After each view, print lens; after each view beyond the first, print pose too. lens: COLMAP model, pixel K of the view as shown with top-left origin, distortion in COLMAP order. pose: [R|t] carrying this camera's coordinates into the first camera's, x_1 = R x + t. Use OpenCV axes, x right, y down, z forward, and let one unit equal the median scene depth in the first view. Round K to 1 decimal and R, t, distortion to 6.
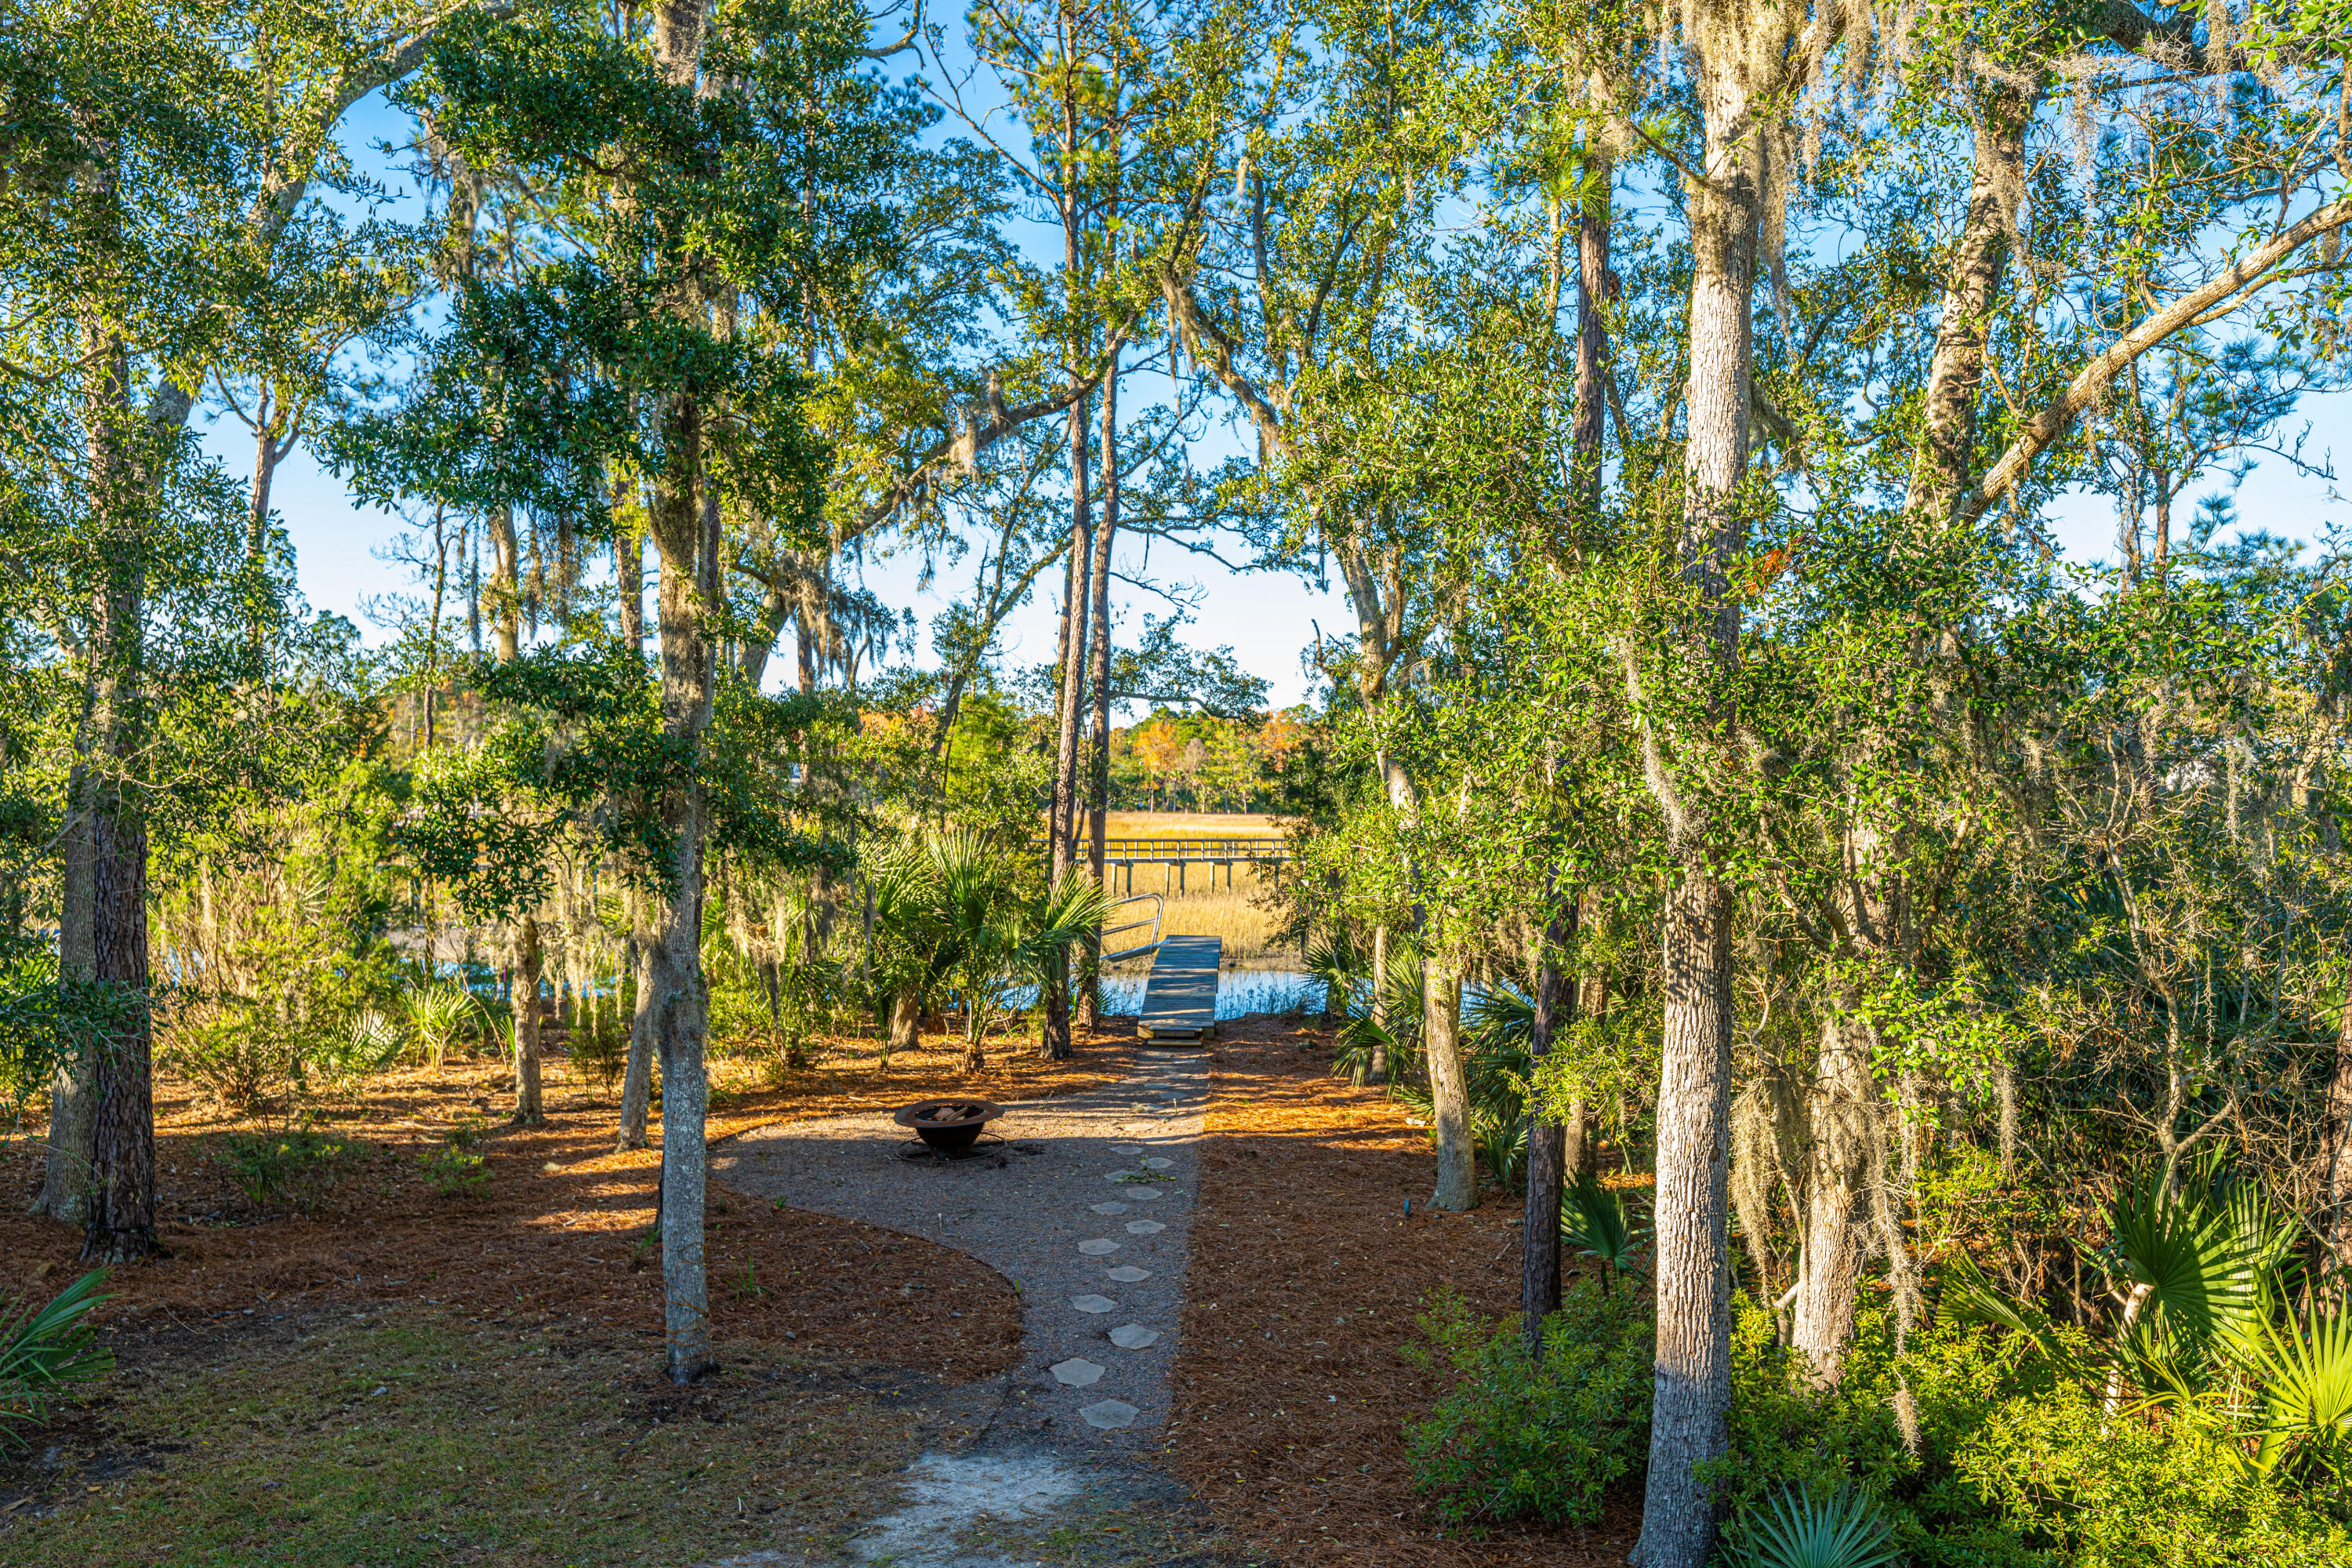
lens RADIAL K [[1589.5, 0, 1174.8], [0, 1589.5, 793.8], [0, 0, 1]] dist [-0.004245, 0.003009]
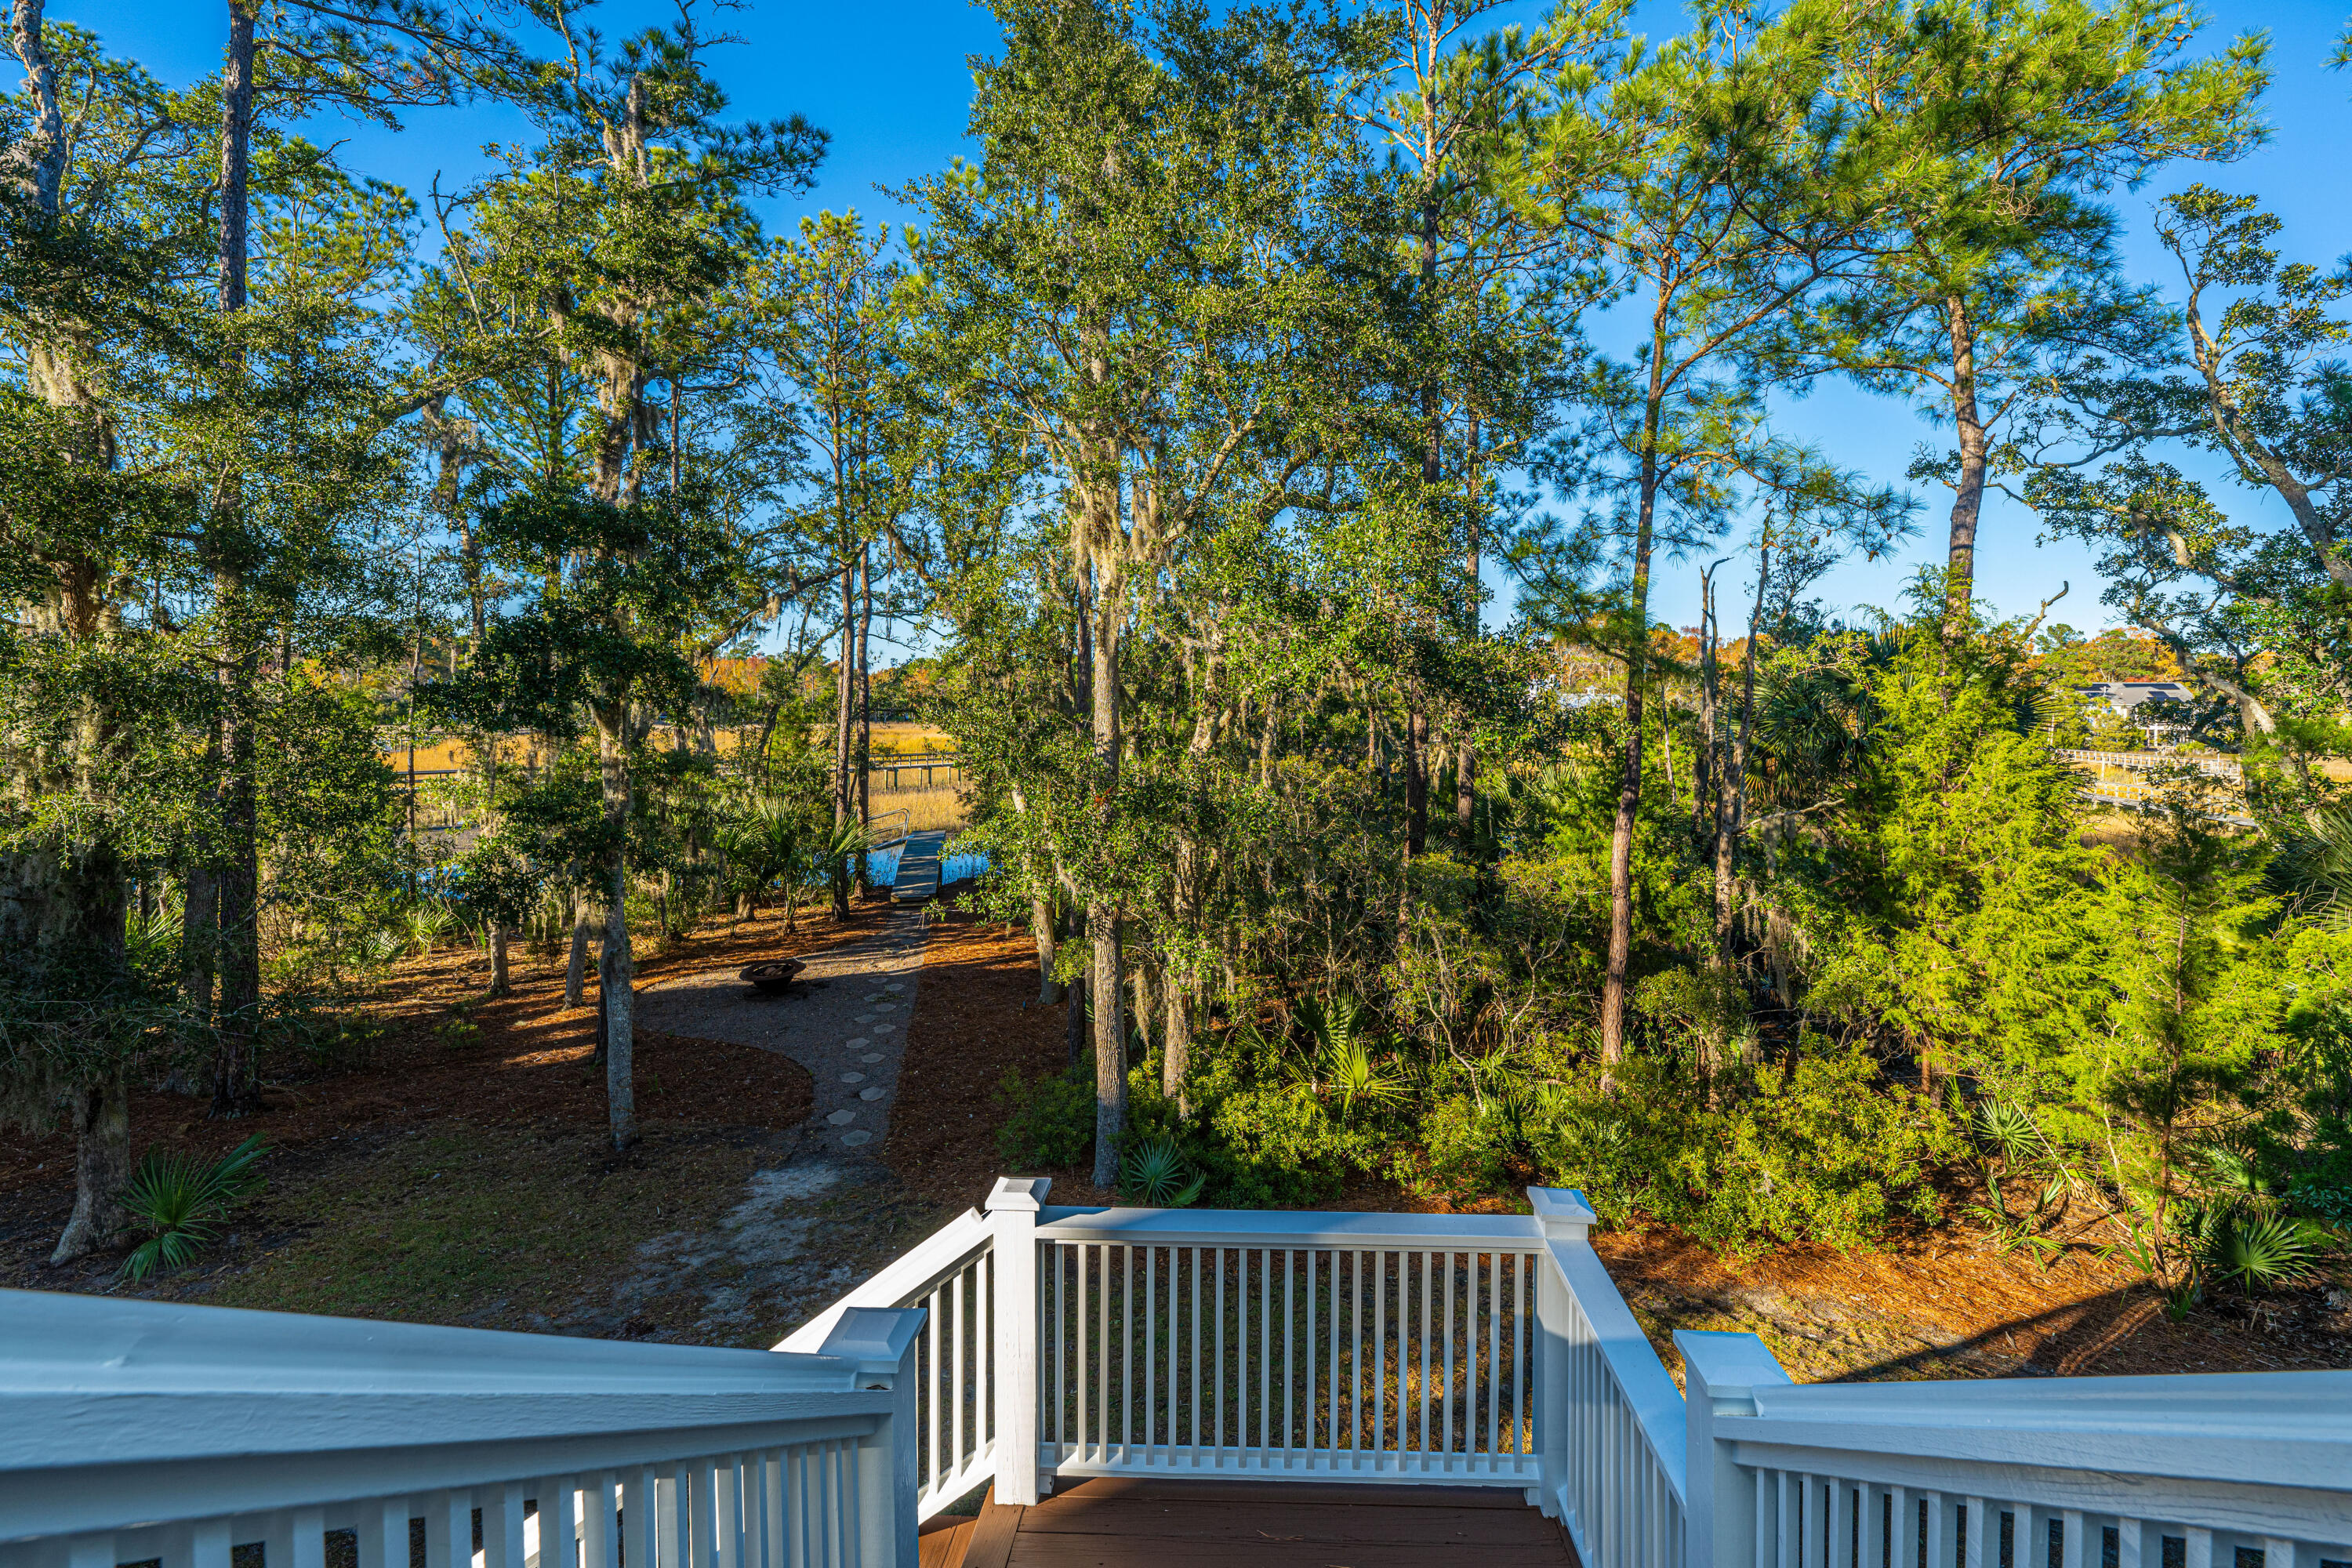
lens RADIAL K [[954.8, 0, 1193.2], [0, 954.8, 727.2], [0, 0, 1]] dist [-0.006221, 0.001264]
pose [[0.963256, -0.013885, 0.268224, 0.029340], [0.010247, 0.999836, 0.014962, -0.080850], [-0.268388, -0.011664, 0.963240, -0.154659]]
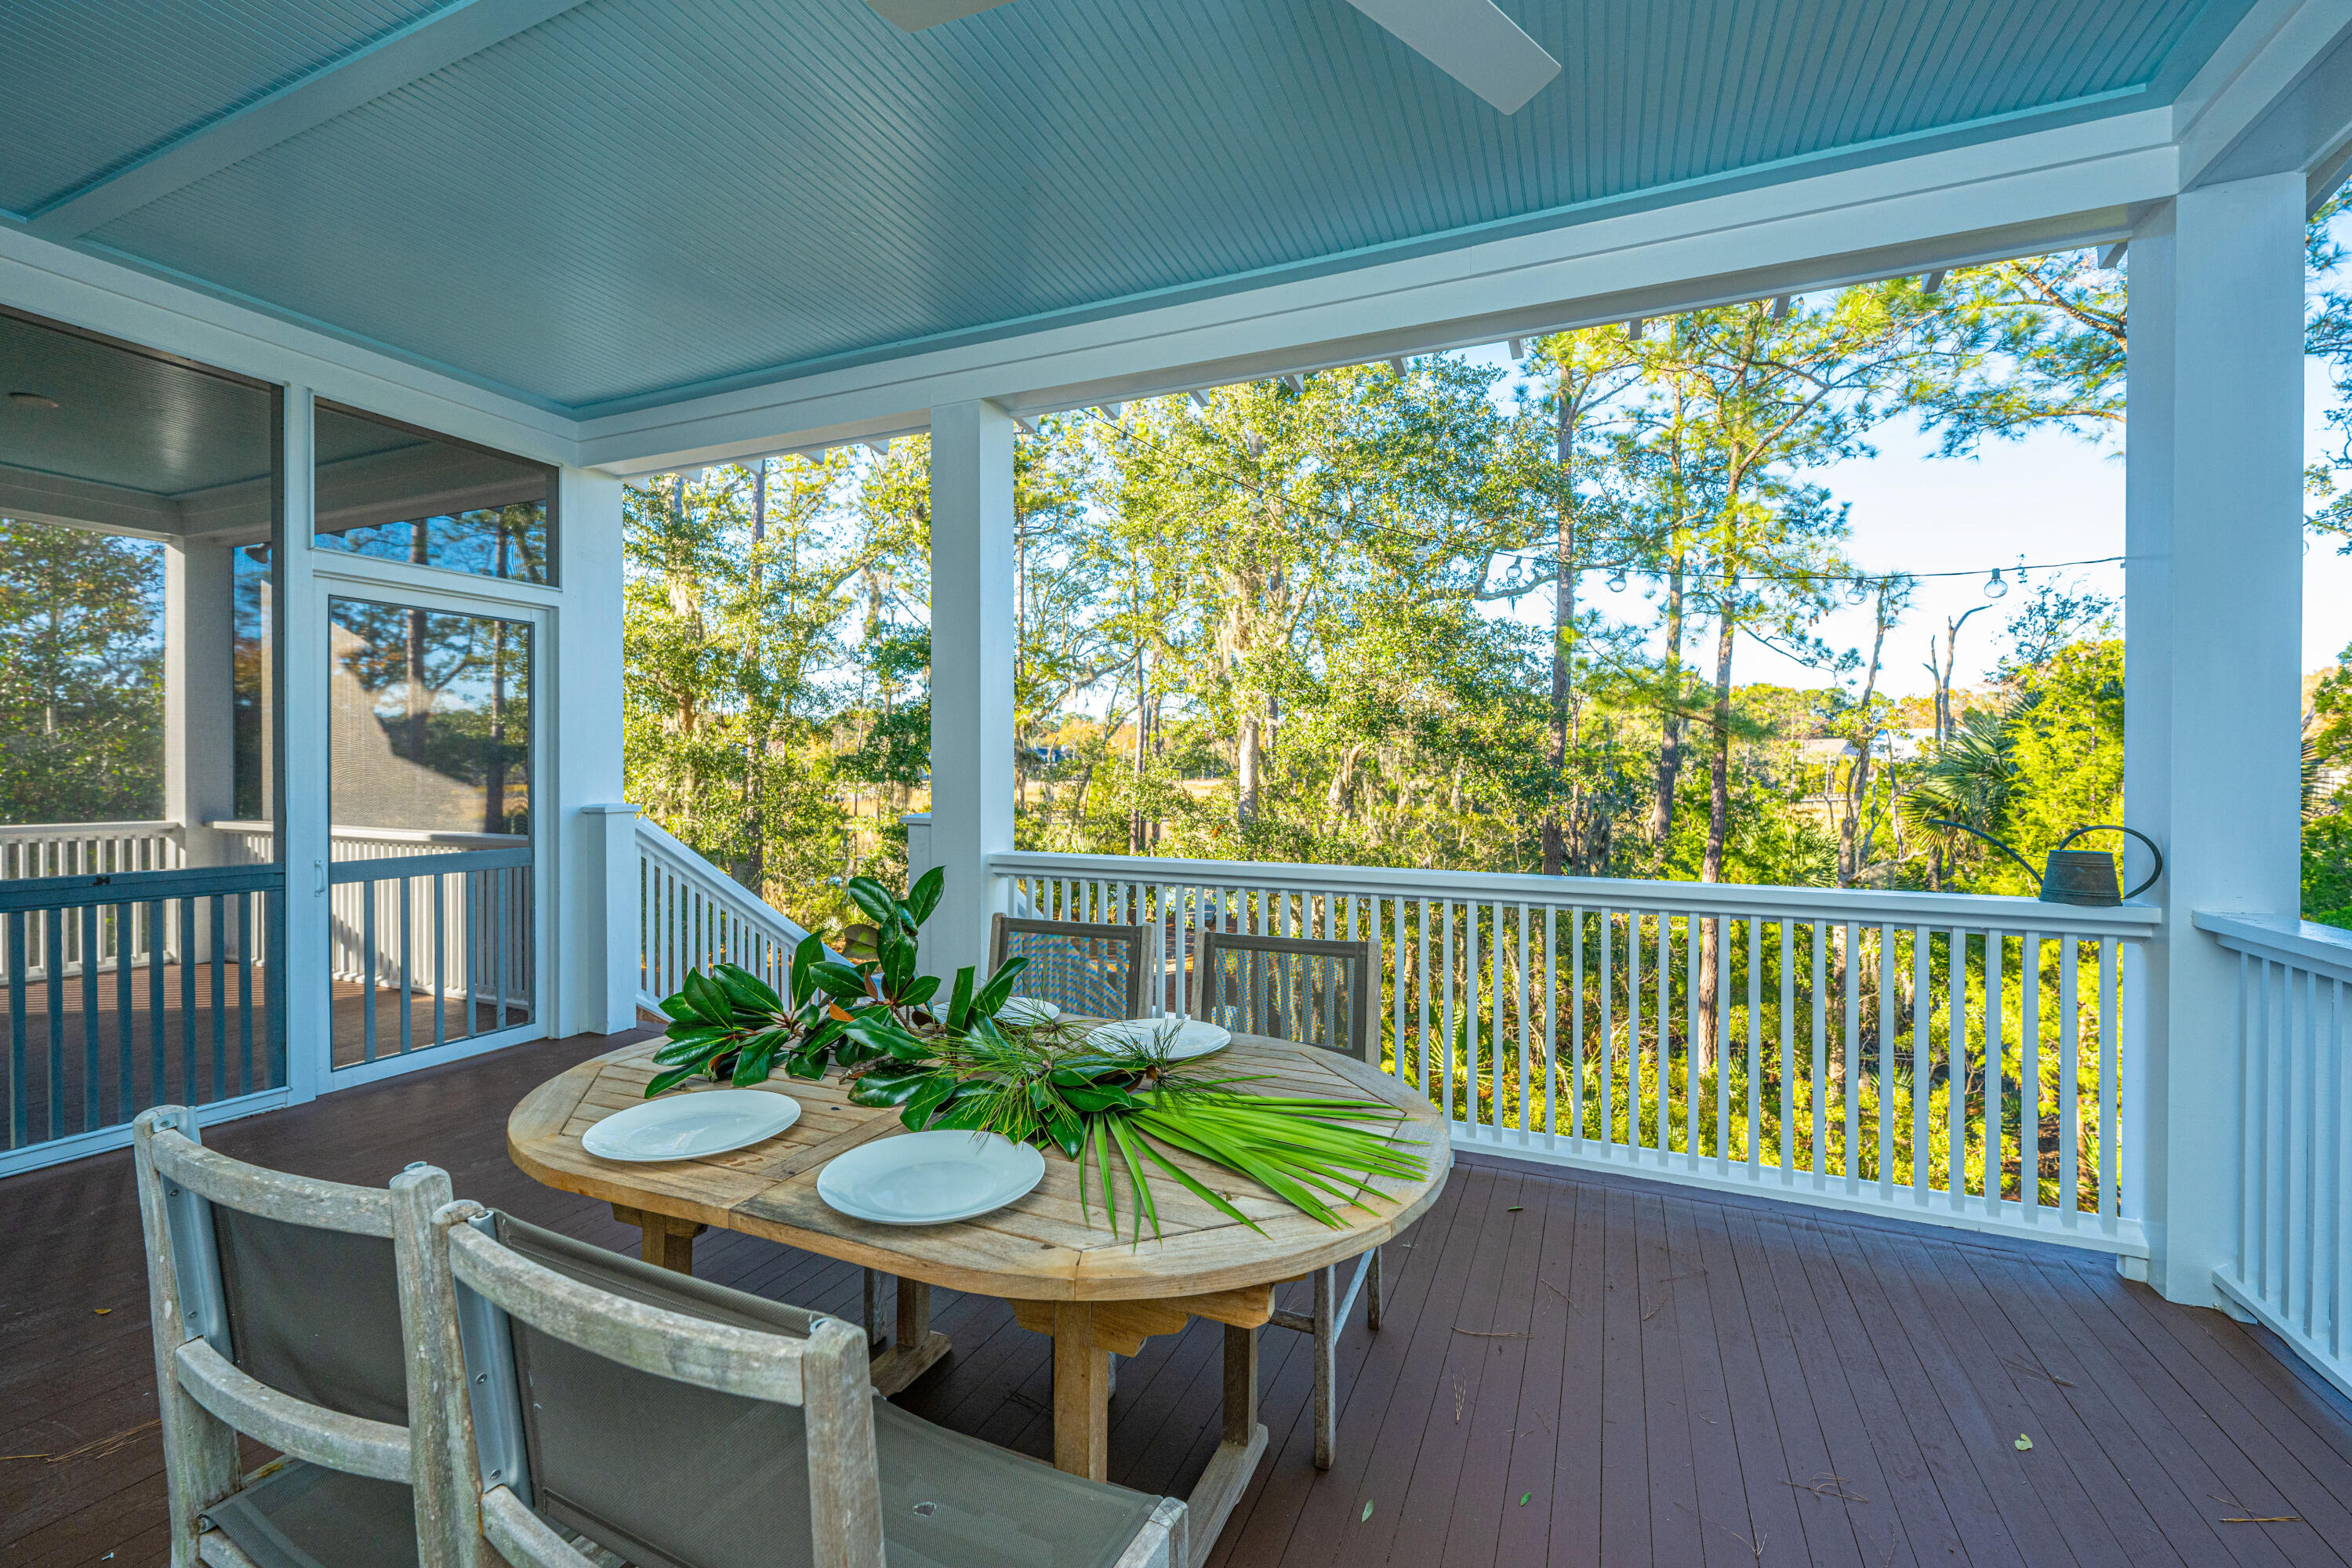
lens RADIAL K [[954.8, 0, 1222.3], [0, 954.8, 752.6], [0, 0, 1]] dist [-0.006221, 0.001264]
pose [[0.996657, -0.015221, -0.080275, 0.174475], [0.013642, 0.999703, -0.020182, -0.081198], [0.080558, 0.019019, 0.996568, -0.370027]]
